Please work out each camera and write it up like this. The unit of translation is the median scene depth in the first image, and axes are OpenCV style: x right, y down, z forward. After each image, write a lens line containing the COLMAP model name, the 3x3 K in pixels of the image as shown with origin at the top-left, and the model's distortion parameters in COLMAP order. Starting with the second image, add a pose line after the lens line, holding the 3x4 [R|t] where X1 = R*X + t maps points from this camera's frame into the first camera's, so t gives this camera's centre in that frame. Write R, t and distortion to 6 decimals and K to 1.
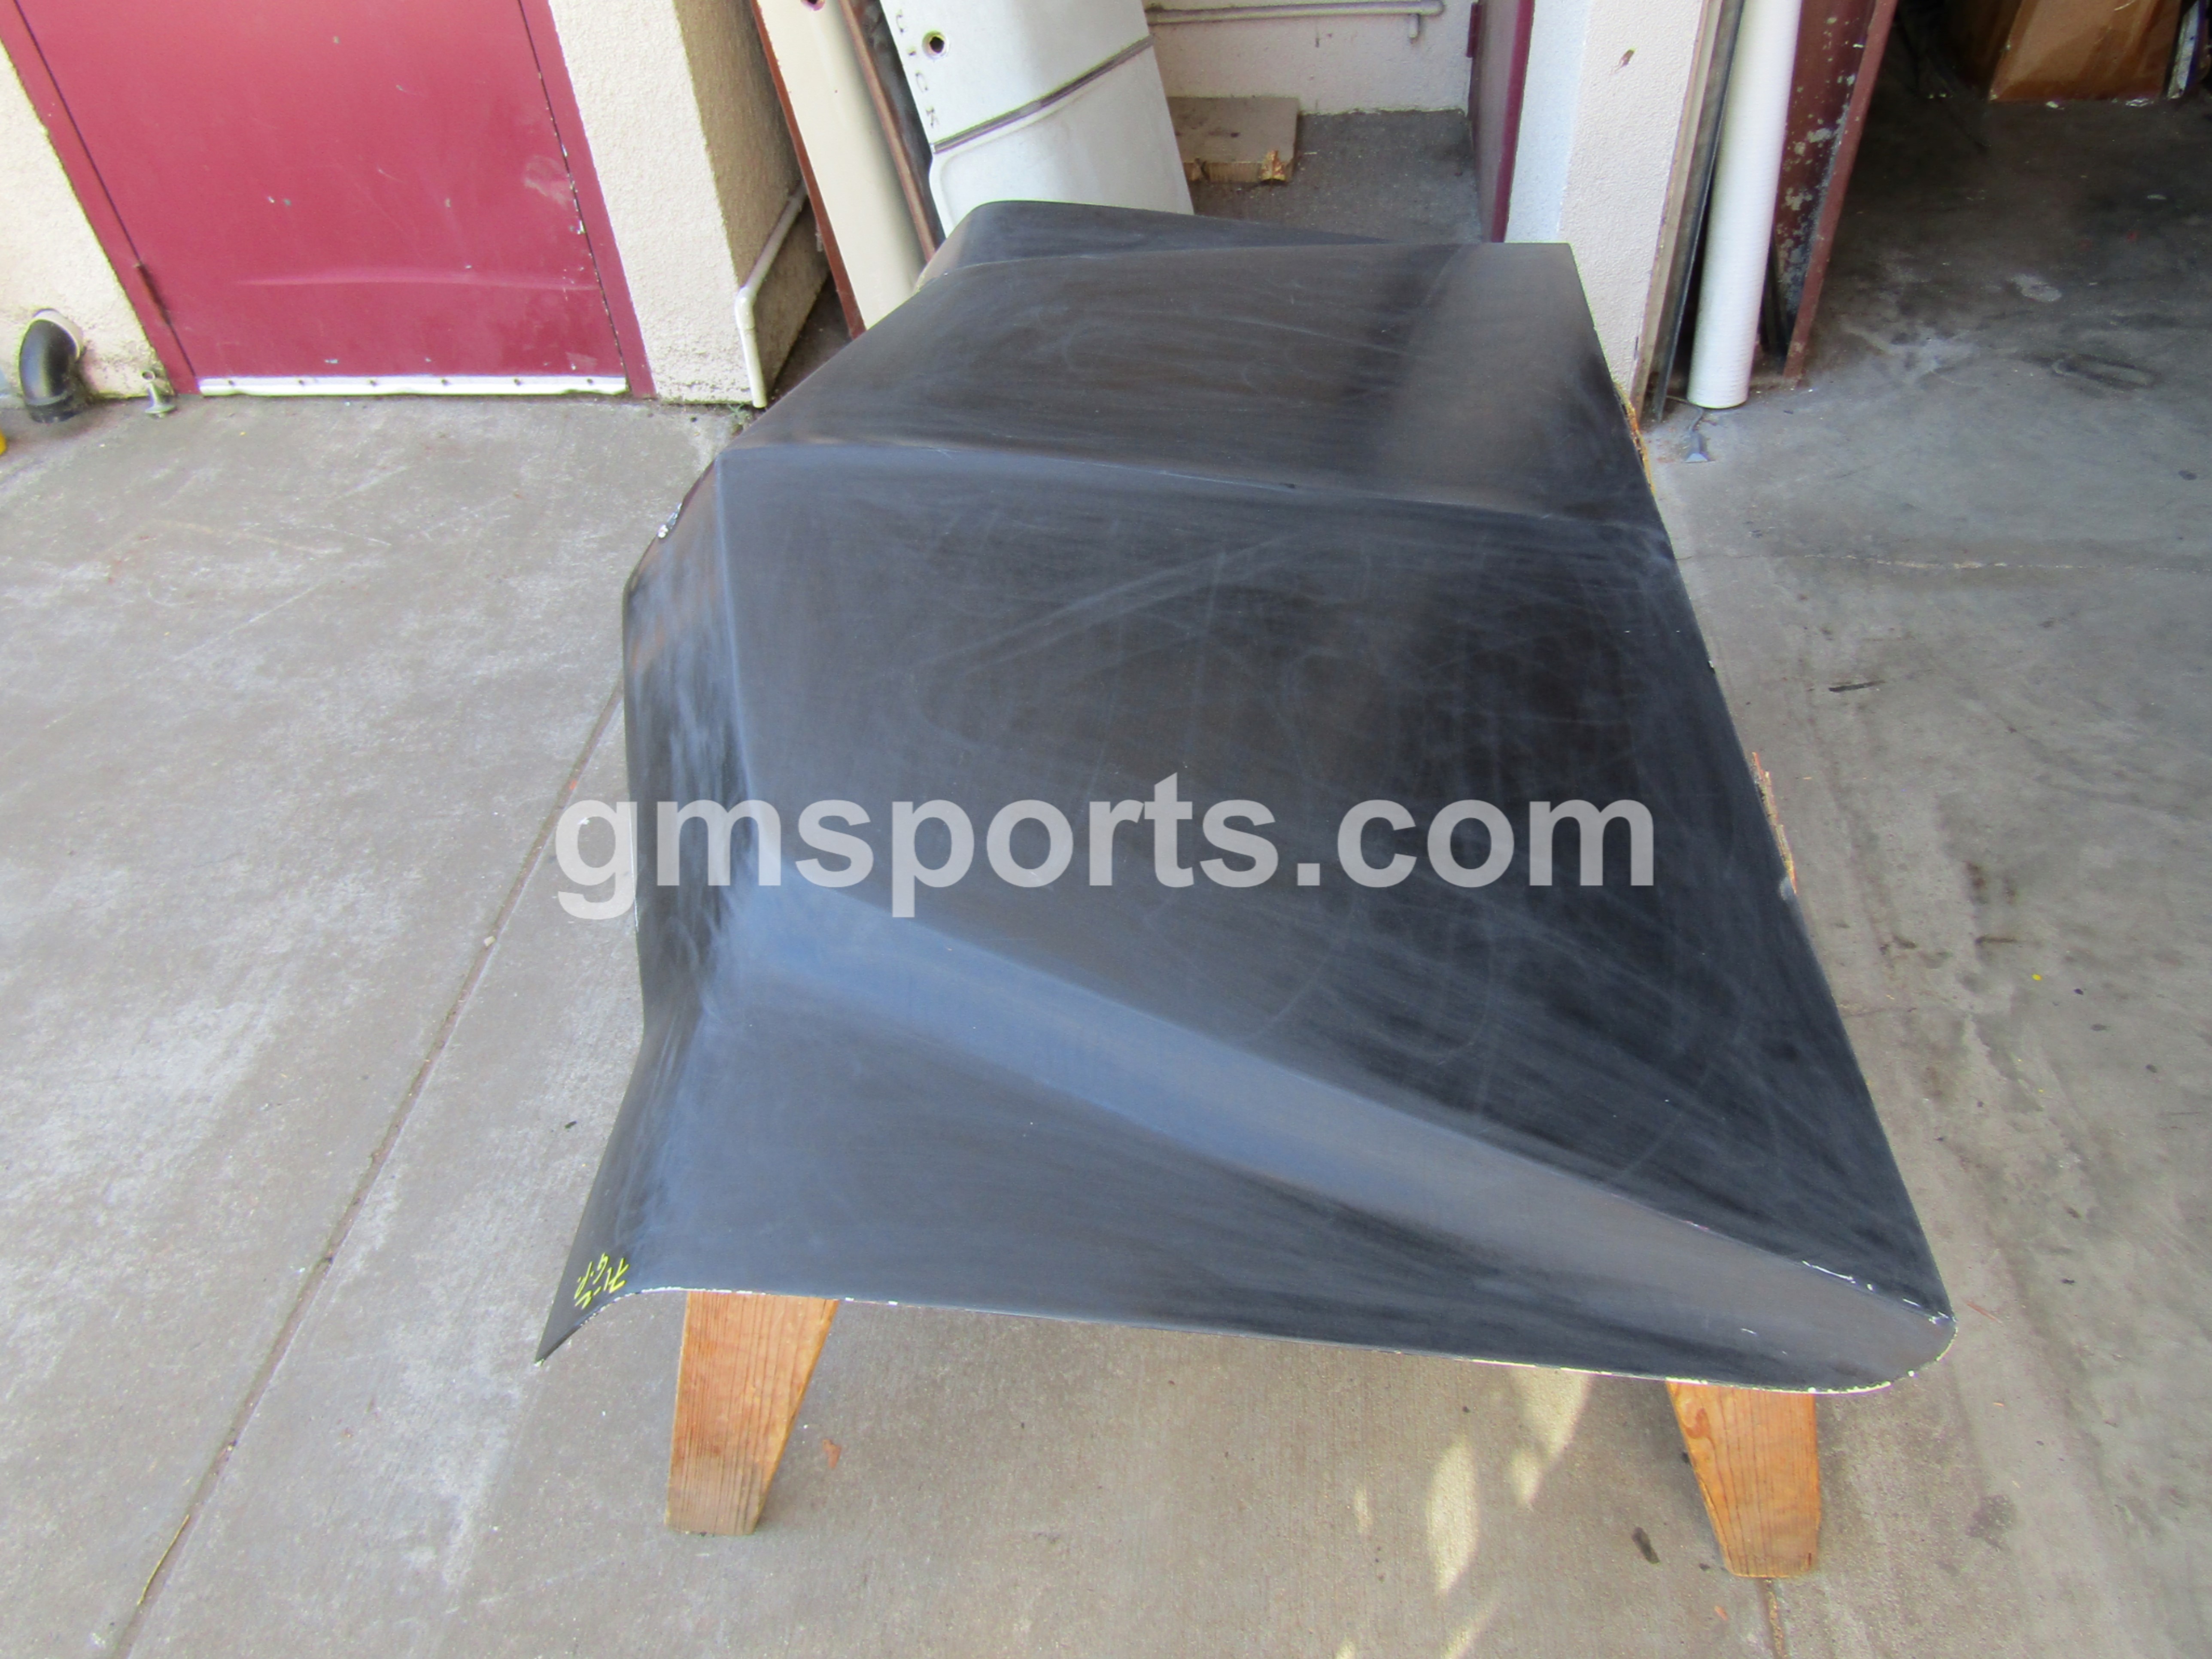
lens RADIAL K [[1567.9, 0, 1101.8], [0, 1567.9, 830.4], [0, 0, 1]] dist [-0.002080, -0.008600]
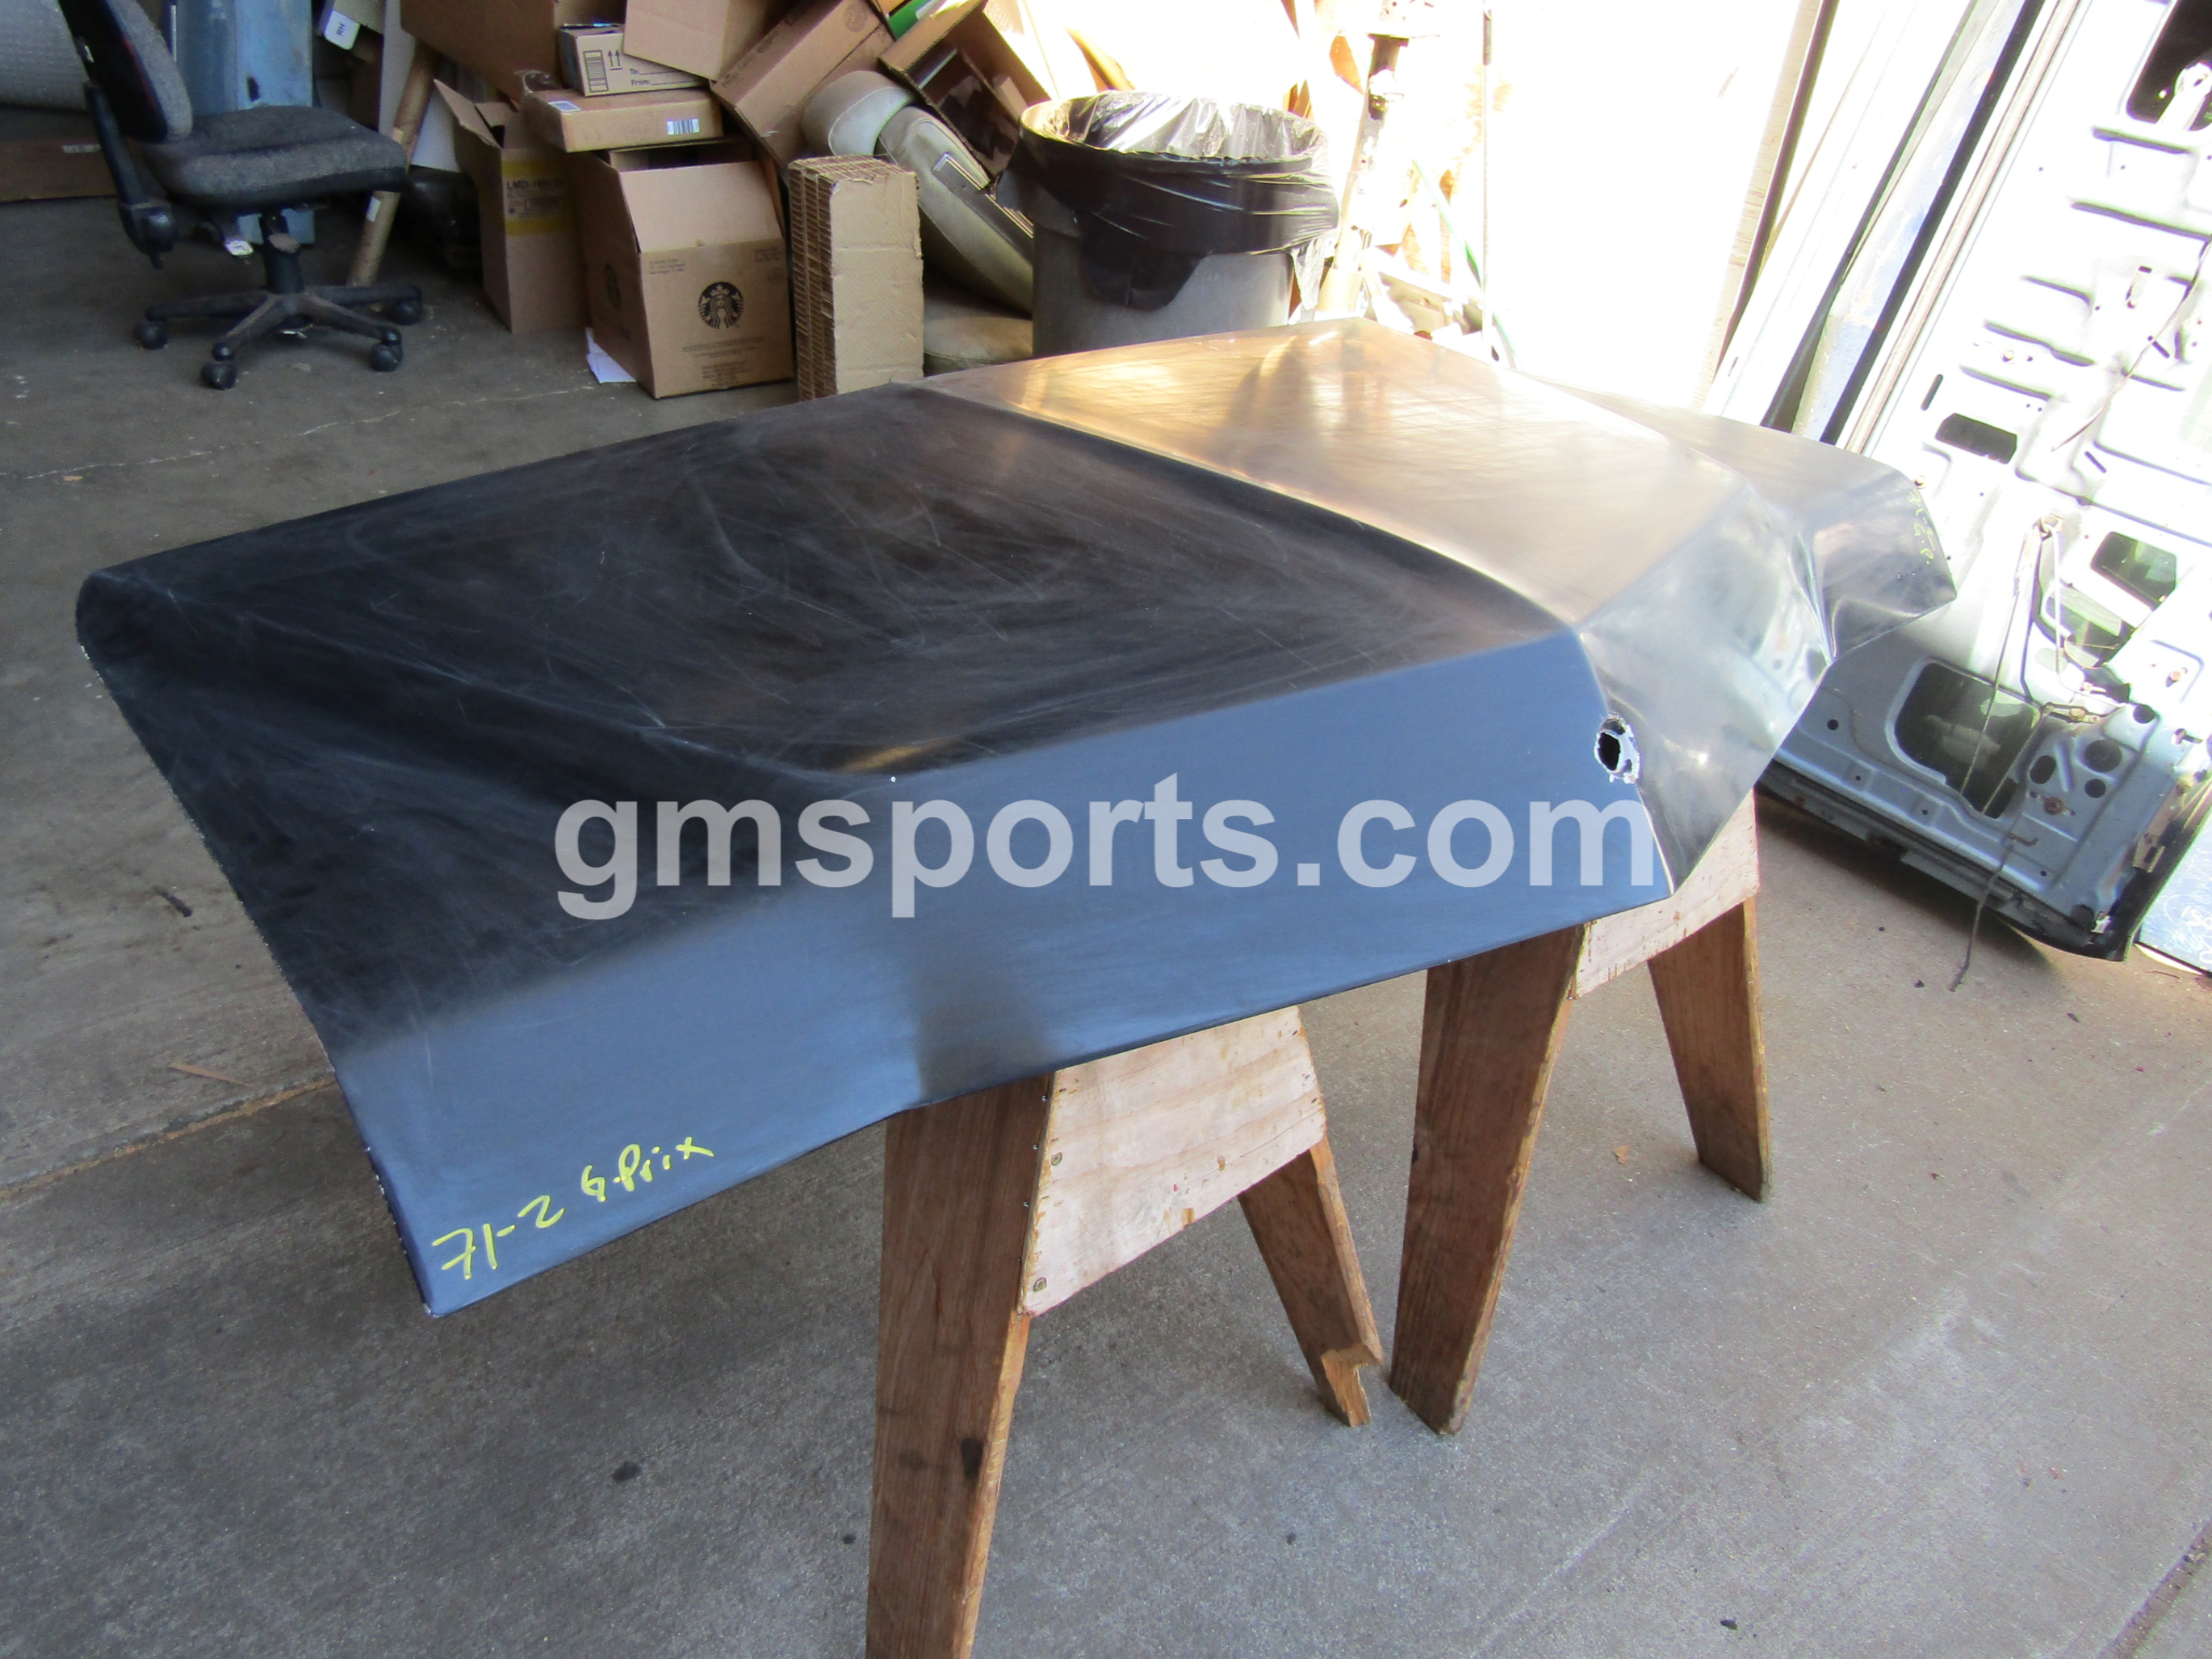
lens RADIAL K [[1567.9, 0, 1101.8], [0, 1567.9, 830.4], [0, 0, 1]] dist [-0.002080, -0.008600]
pose [[-0.679420, -0.418696, 0.602563, -0.378834], [0.469154, 0.383523, 0.795490, -0.591189], [-0.564165, 0.823167, -0.064140, 0.811196]]
